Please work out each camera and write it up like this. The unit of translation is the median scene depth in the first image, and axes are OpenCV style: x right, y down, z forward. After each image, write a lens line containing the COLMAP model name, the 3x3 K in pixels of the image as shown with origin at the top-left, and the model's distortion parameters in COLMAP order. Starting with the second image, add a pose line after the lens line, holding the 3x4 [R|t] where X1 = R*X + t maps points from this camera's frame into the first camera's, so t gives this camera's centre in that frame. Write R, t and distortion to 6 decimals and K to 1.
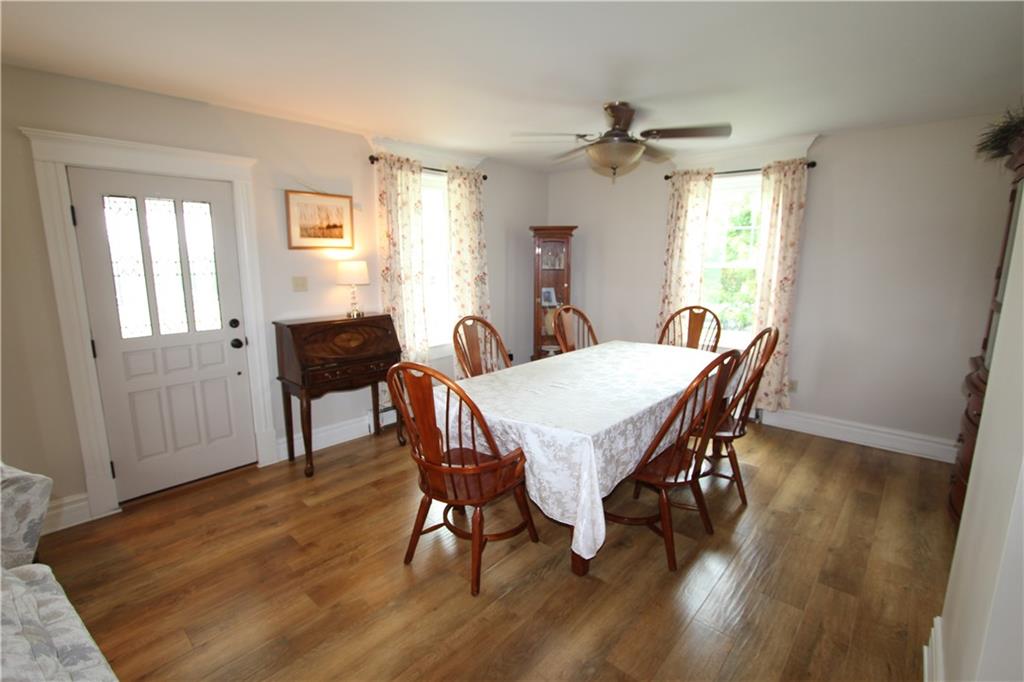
lens RADIAL K [[471.1, 0, 515.9], [0, 471.1, 338.2], [0, 0, 1]] dist [-0.021617, 0.003491]
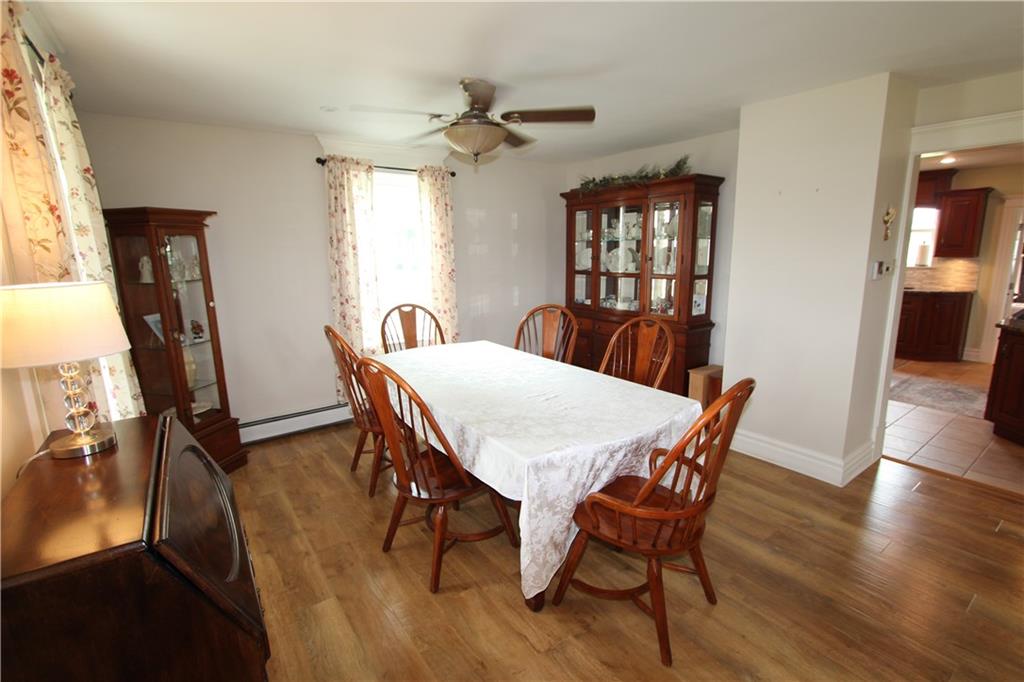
lens RADIAL K [[471.1, 0, 514.9], [0, 471.1, 337.9], [0, 0, 1]] dist [-0.021617, 0.003491]
pose [[0.212269, -0.190201, 0.958523, -0.528726], [0.186053, 0.970800, 0.151435, -0.109034], [-0.959336, 0.146191, 0.241458, 0.574871]]
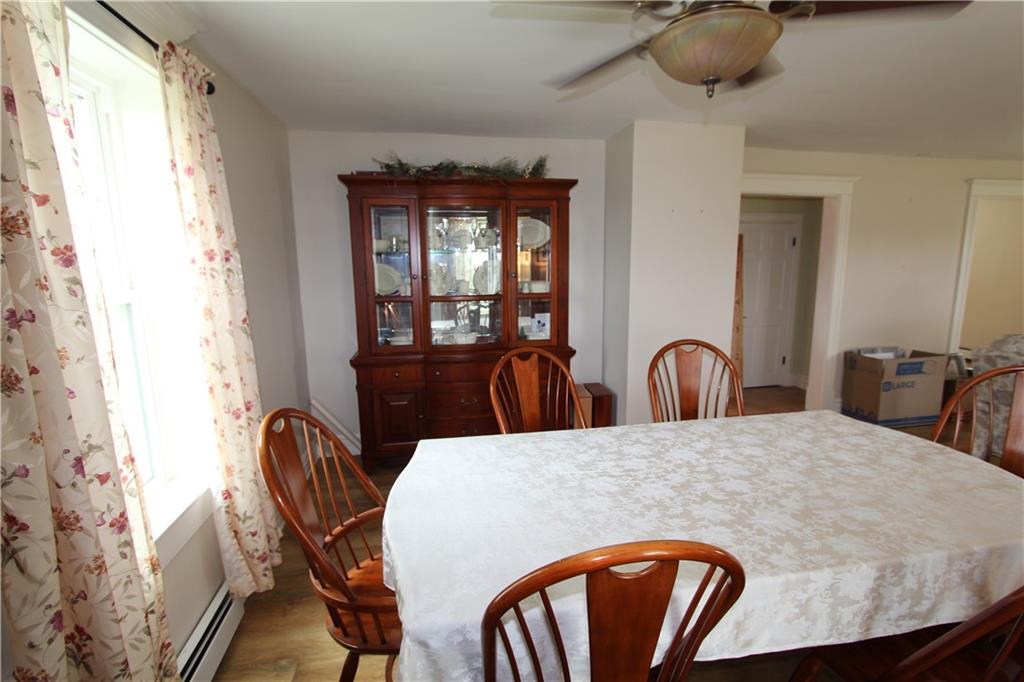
lens RADIAL K [[471.1, 0, 502.6], [0, 471.1, 336.3], [0, 0, 1]] dist [-0.021617, 0.003491]
pose [[-0.763372, -0.103387, 0.637632, 0.039663], [0.117445, 0.948443, 0.294386, -0.213507], [-0.635193, 0.299613, -0.711872, 1.157132]]
